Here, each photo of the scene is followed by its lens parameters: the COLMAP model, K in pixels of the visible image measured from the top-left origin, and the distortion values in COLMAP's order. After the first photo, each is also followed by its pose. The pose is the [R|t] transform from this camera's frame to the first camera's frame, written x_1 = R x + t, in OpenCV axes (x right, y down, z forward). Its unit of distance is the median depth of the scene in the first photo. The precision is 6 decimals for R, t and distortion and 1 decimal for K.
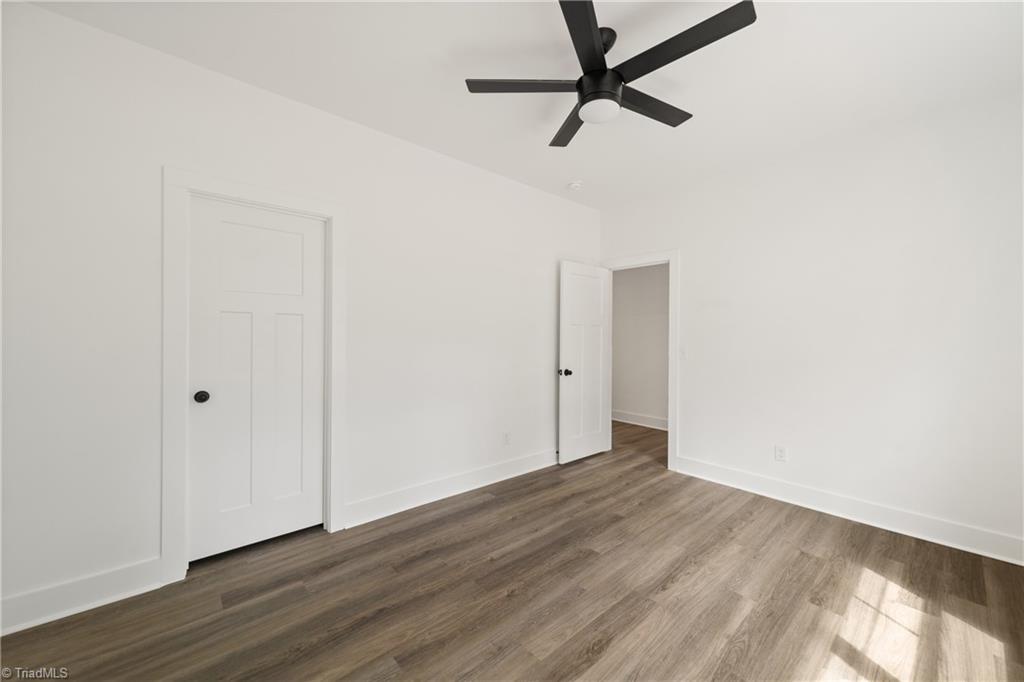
lens RADIAL K [[396.2, 0, 520.3], [0, 396.2, 338.1], [0, 0, 1]] dist [0.008579, 0.000001]
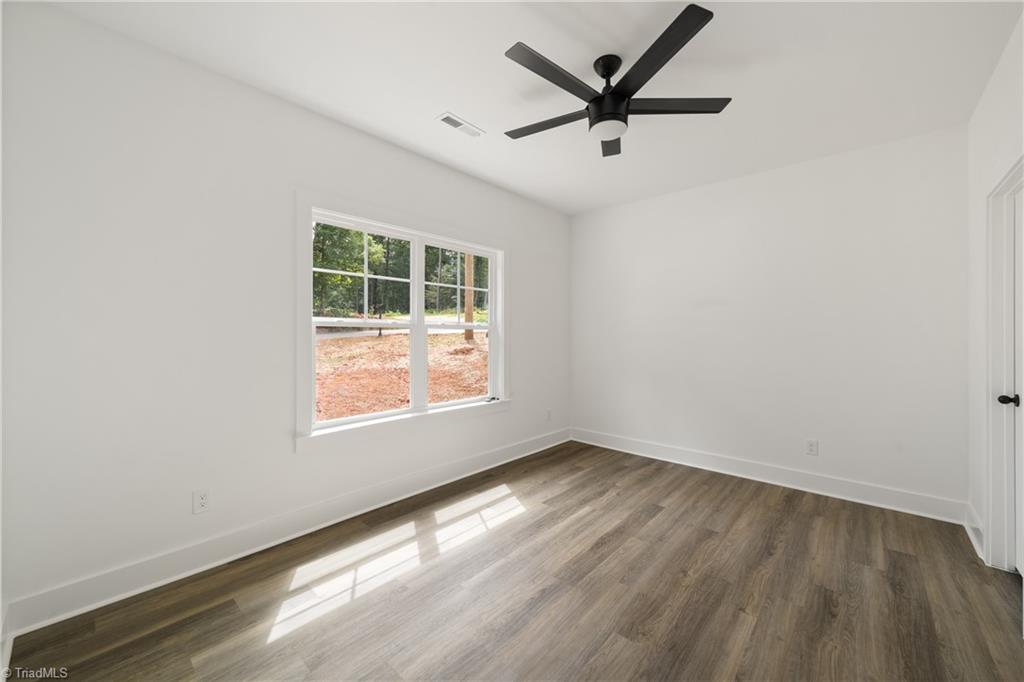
lens RADIAL K [[396.2, 0, 520.3], [0, 396.2, 338.1], [0, 0, 1]] dist [0.008579, 0.000001]
pose [[-0.992951, -0.008997, -0.118182, 0.548405], [-0.009962, 0.999922, 0.007578, 0.000758], [0.118105, 0.008702, -0.992963, 1.996019]]
